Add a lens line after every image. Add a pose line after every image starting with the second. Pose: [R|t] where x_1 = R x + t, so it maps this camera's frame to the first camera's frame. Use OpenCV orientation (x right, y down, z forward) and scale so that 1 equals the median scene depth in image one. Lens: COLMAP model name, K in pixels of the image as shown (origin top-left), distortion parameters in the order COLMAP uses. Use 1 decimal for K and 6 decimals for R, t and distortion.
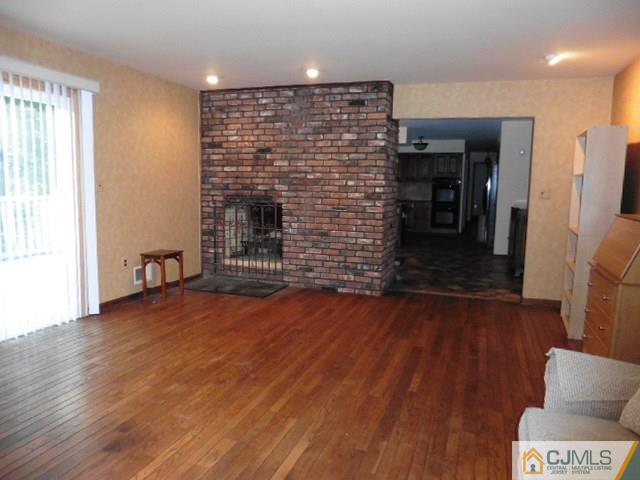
lens RADIAL K [[475.4, 0, 320.1], [0, 475.4, 239.5], [0, 0, 1]] dist [0.008632, 0.001907]
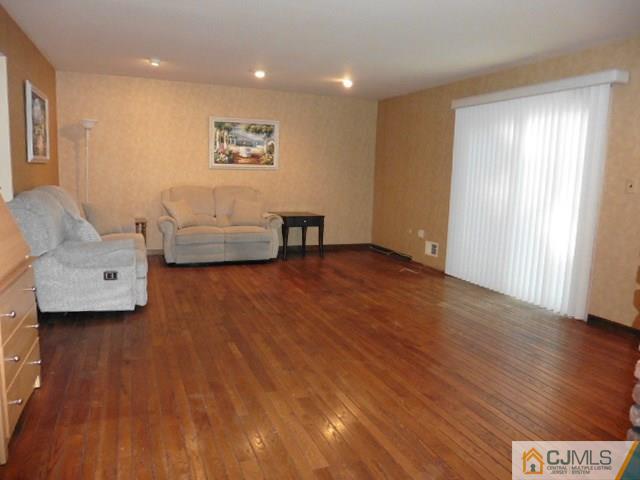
lens RADIAL K [[475.4, 0, 320.1], [0, 475.4, 239.3], [0, 0, 1]] dist [0.008632, 0.001907]
pose [[-0.758940, 0.038025, -0.650050, 0.619448], [-0.127126, 0.970431, 0.205188, -0.150937], [0.638631, 0.238363, -0.731665, 1.547957]]
